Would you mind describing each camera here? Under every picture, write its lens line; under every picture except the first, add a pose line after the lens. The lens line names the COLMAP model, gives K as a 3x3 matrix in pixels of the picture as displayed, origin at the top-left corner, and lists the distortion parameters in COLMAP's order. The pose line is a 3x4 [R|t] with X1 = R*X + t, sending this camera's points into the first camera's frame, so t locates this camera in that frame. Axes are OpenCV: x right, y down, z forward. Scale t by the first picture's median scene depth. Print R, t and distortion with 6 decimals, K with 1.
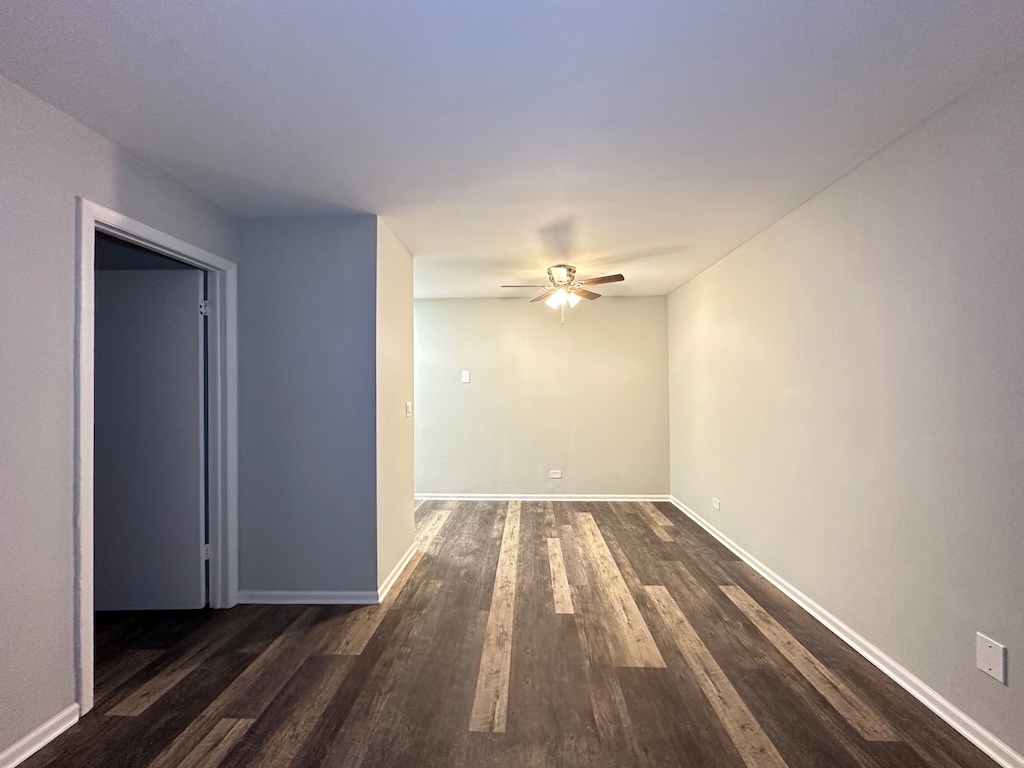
lens RADIAL K [[407.6, 0, 511.9], [0, 407.6, 383.6], [0, 0, 1]] dist [-0.001878, 0.000167]
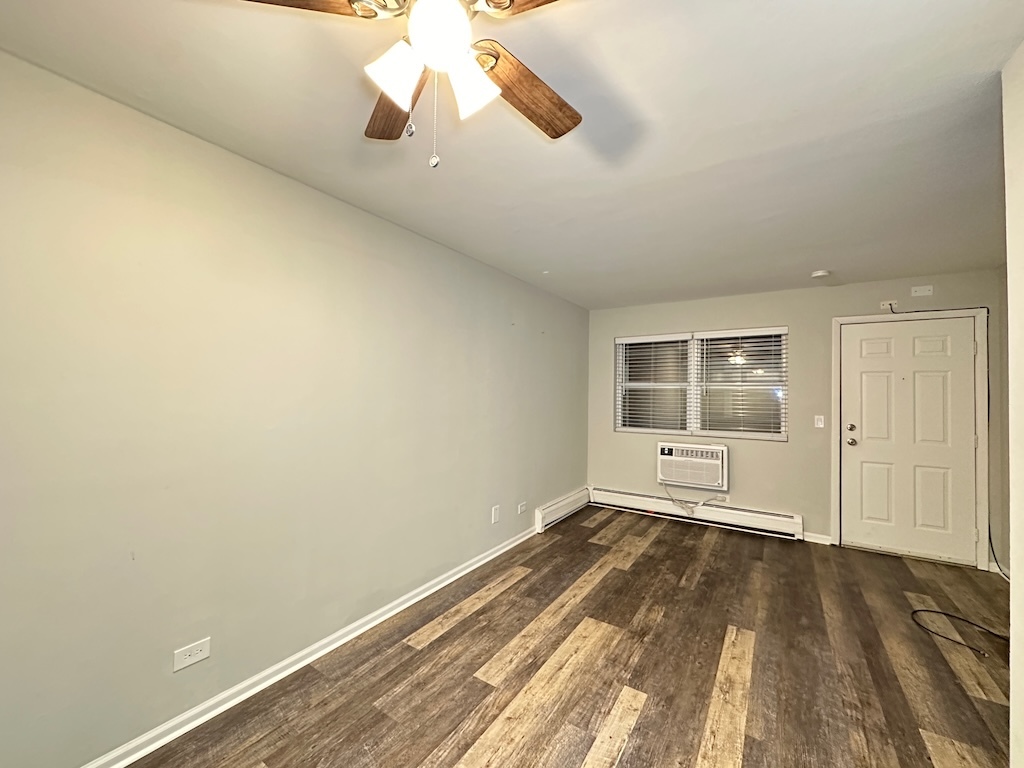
lens RADIAL K [[407.6, 0, 512.1], [0, 407.6, 384.4], [0, 0, 1]] dist [-0.001878, 0.000167]
pose [[-0.857605, 0.002542, 0.514302, -0.065287], [-0.015549, 0.999403, -0.030867, -0.004235], [-0.514074, -0.034469, -0.857053, 1.639866]]
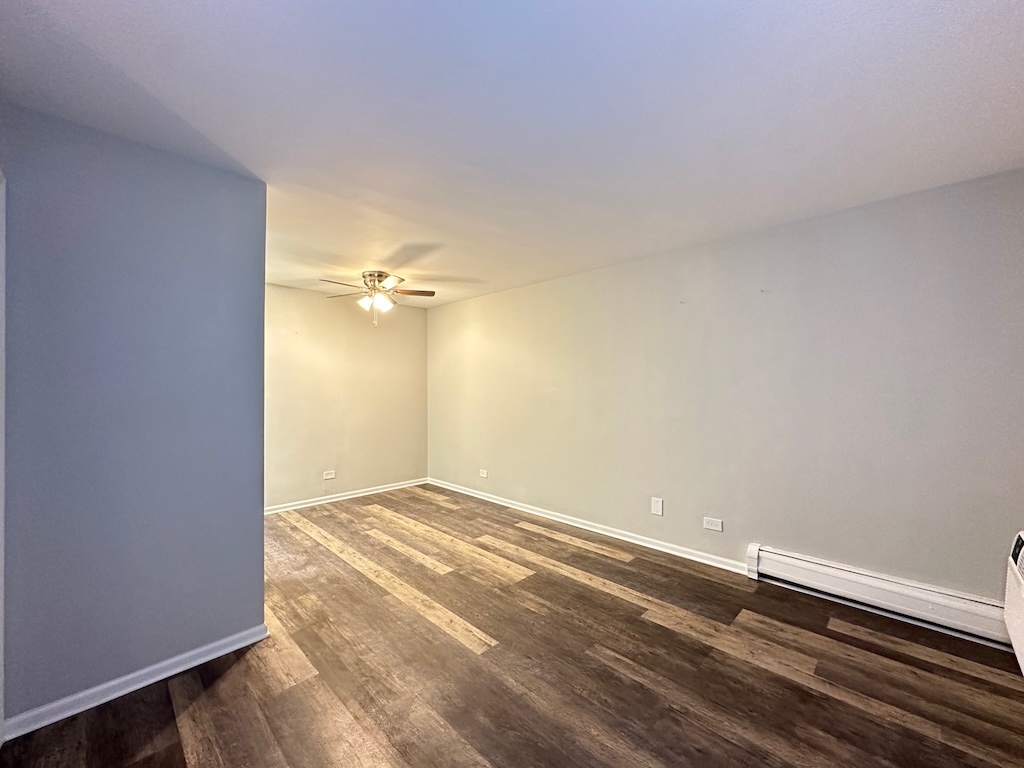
lens RADIAL K [[407.6, 0, 511.7], [0, 407.6, 383.1], [0, 0, 1]] dist [-0.001878, 0.000167]
pose [[0.672483, 0.011660, 0.740020, -0.583044], [-0.012506, 0.999912, -0.004390, 0.001768], [-0.740007, -0.006302, 0.672570, 0.039973]]
